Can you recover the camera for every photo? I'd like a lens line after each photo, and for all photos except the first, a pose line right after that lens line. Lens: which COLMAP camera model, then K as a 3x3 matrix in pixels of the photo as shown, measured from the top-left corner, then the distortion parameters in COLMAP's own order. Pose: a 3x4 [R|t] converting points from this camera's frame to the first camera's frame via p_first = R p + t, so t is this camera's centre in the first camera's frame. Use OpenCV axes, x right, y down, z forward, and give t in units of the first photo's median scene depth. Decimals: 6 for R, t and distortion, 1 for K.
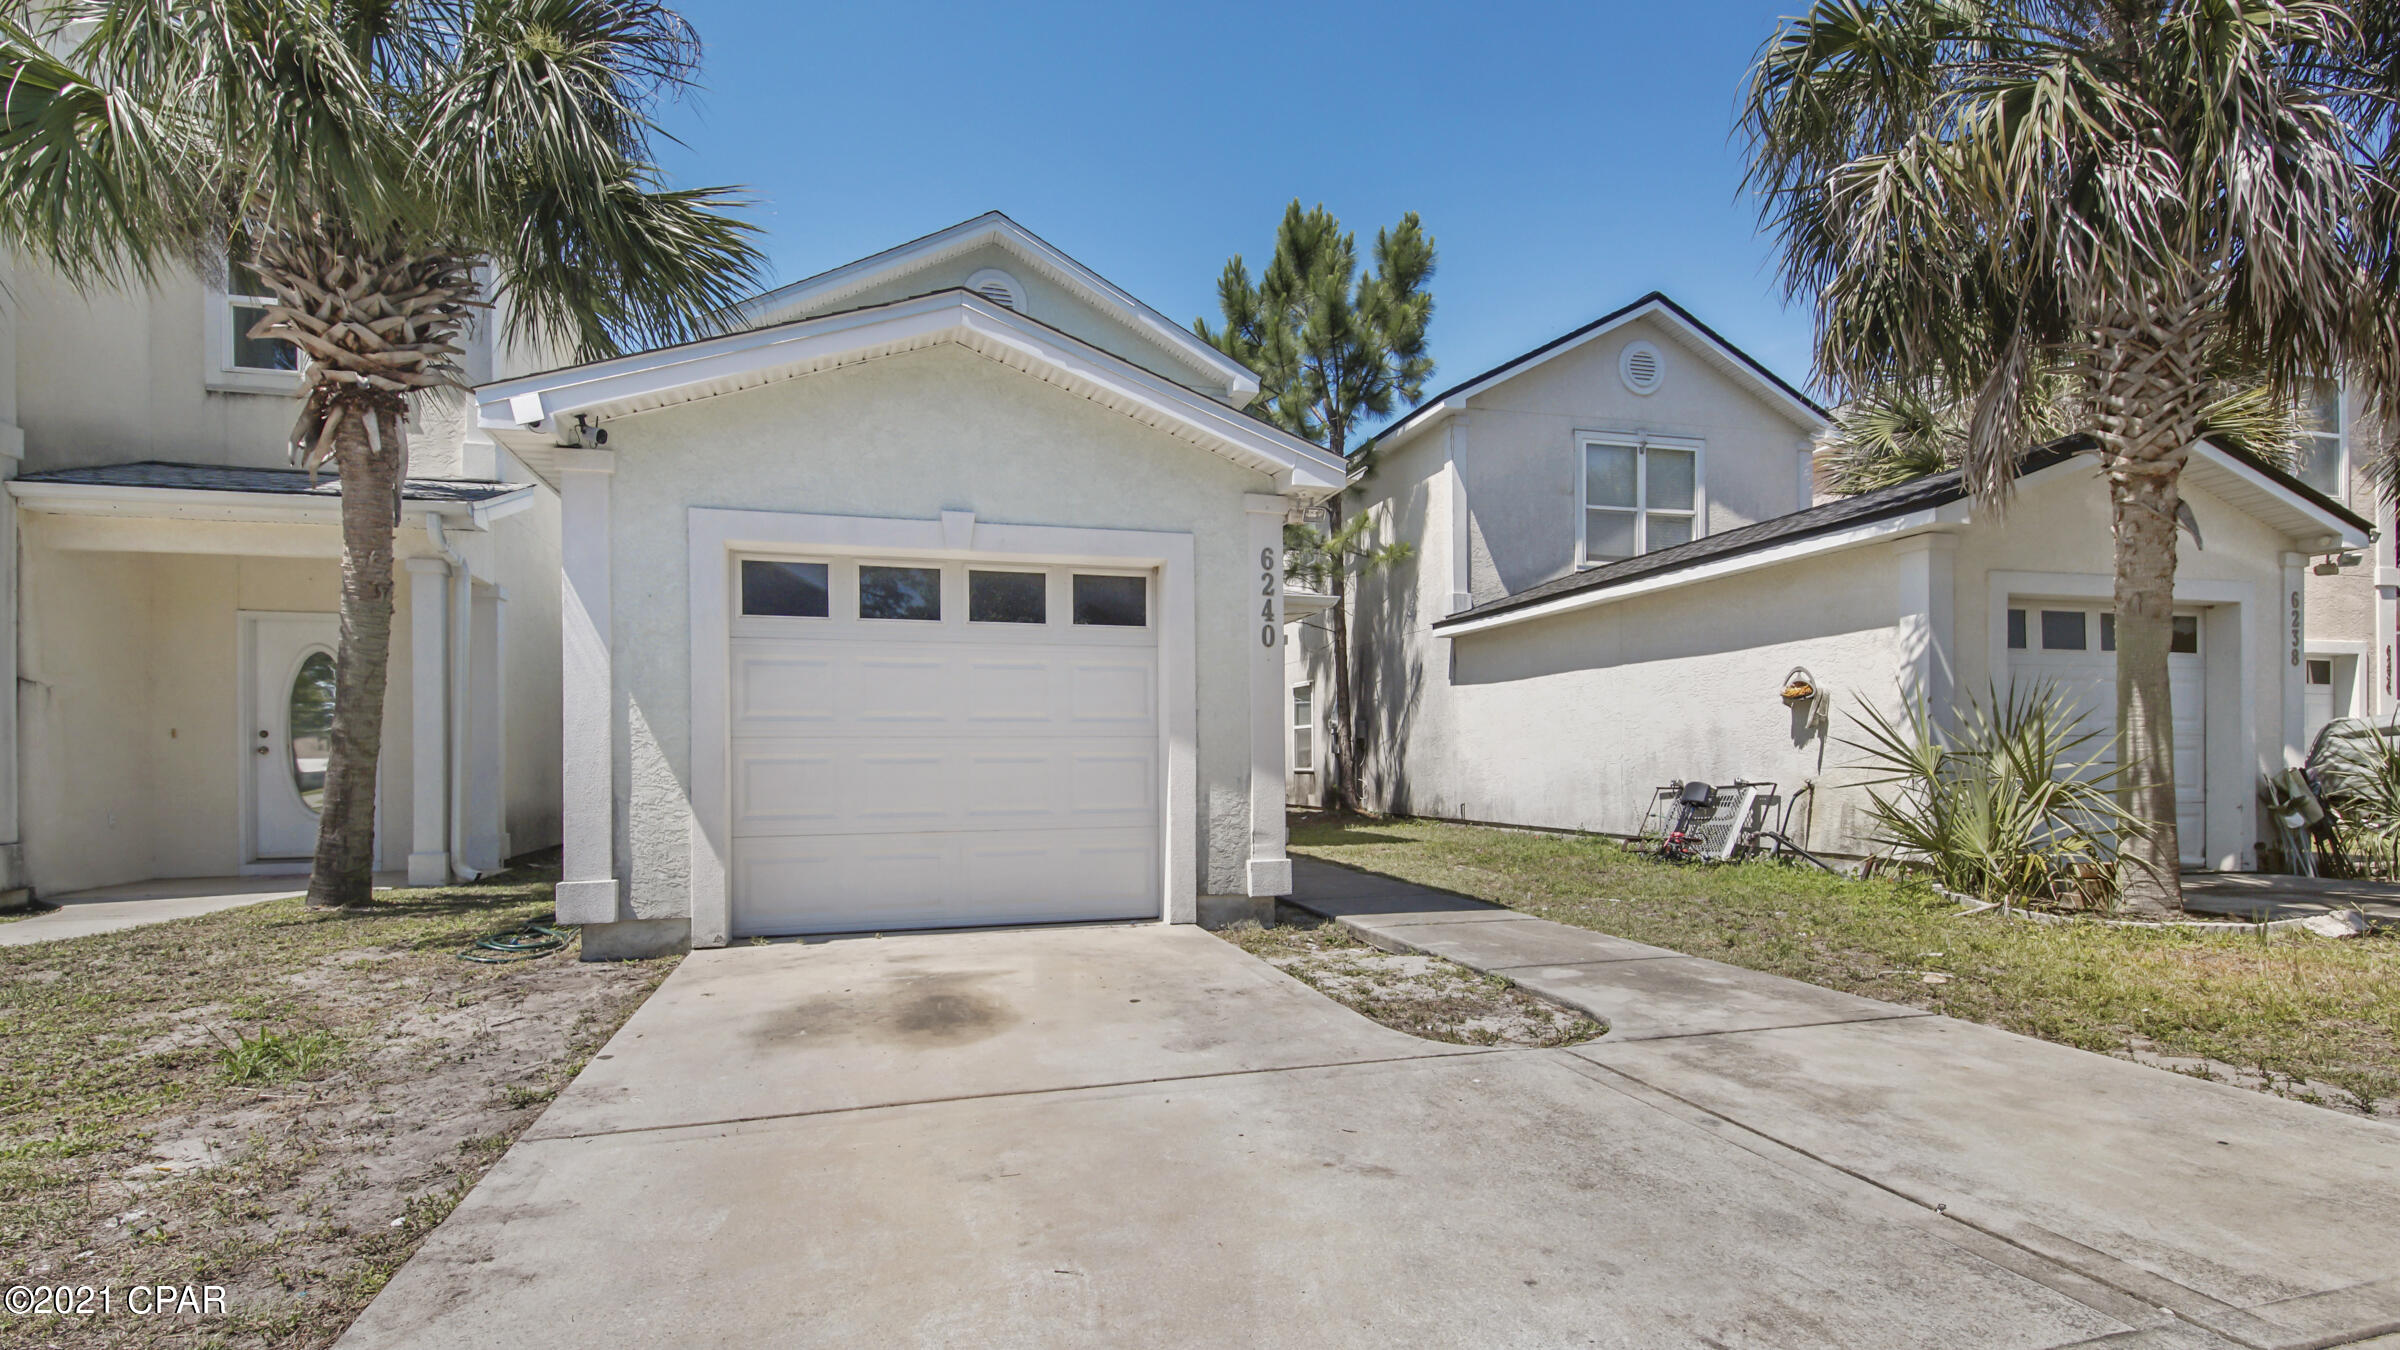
lens RADIAL K [[1274.4, 0, 1263.1], [0, 1274.4, 676.8], [0, 0, 1]] dist [0.049615, -0.035947]
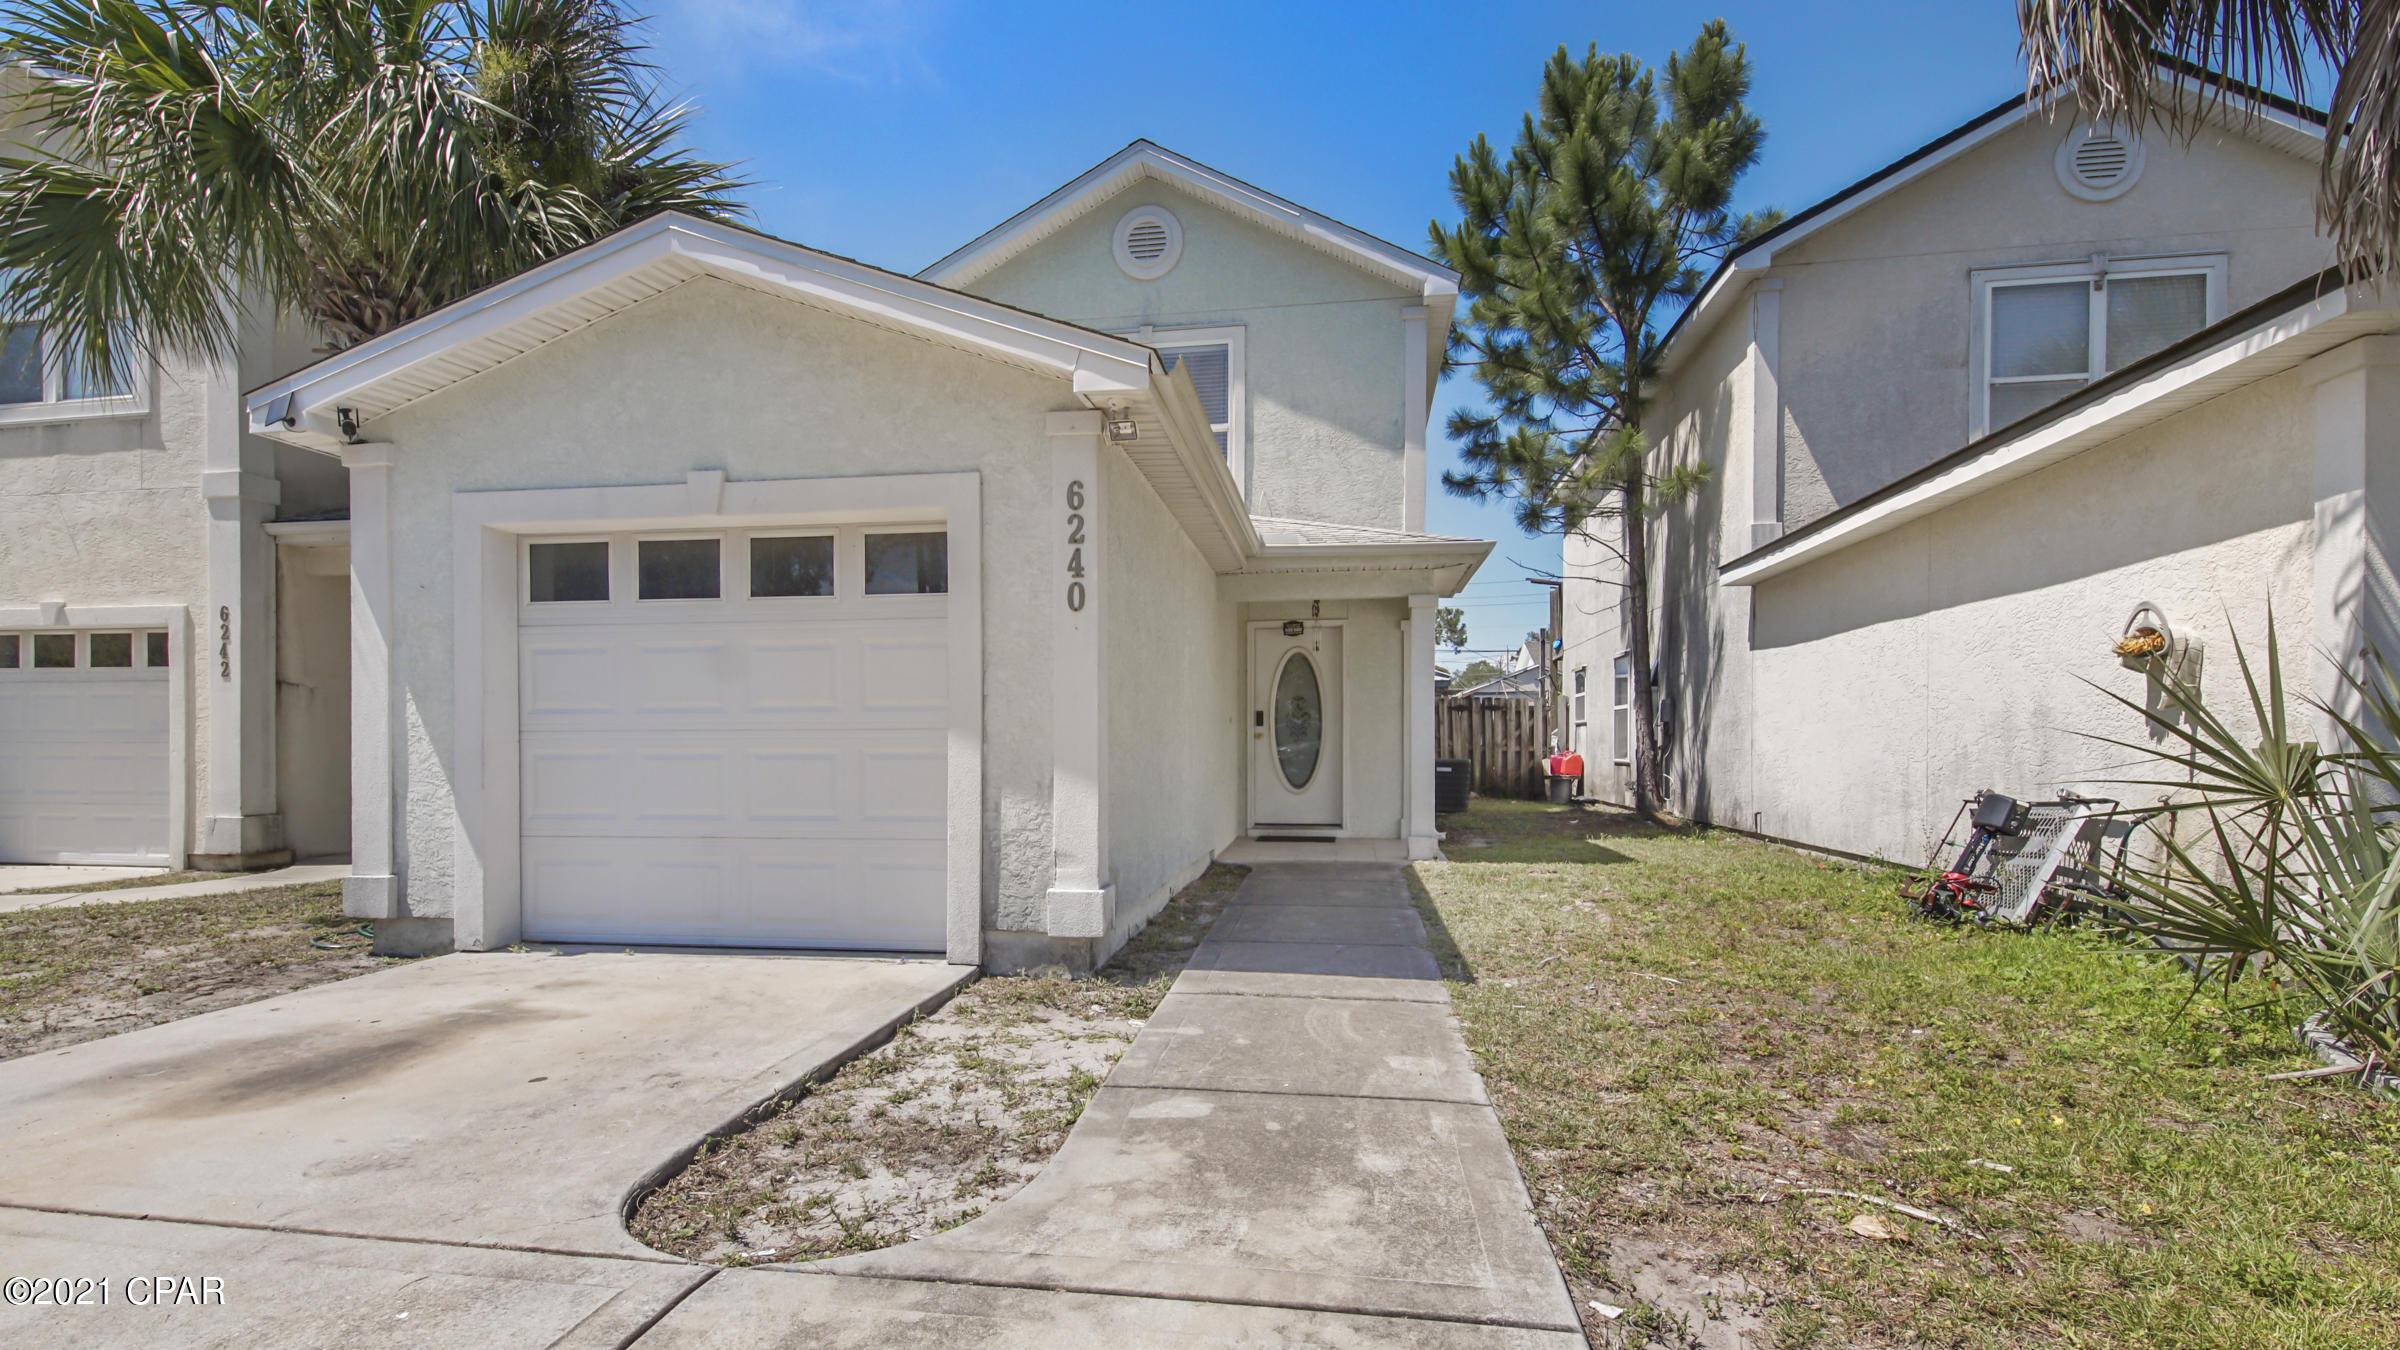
lens RADIAL K [[1274.4, 0, 1263.1], [0, 1274.4, 676.8], [0, 0, 1]] dist [0.049615, -0.035947]
pose [[0.868448, -0.020068, -0.495374, 0.486128], [0.028900, 0.999531, 0.010173, 0.011727], [0.494938, -0.023151, 0.868620, 0.397794]]
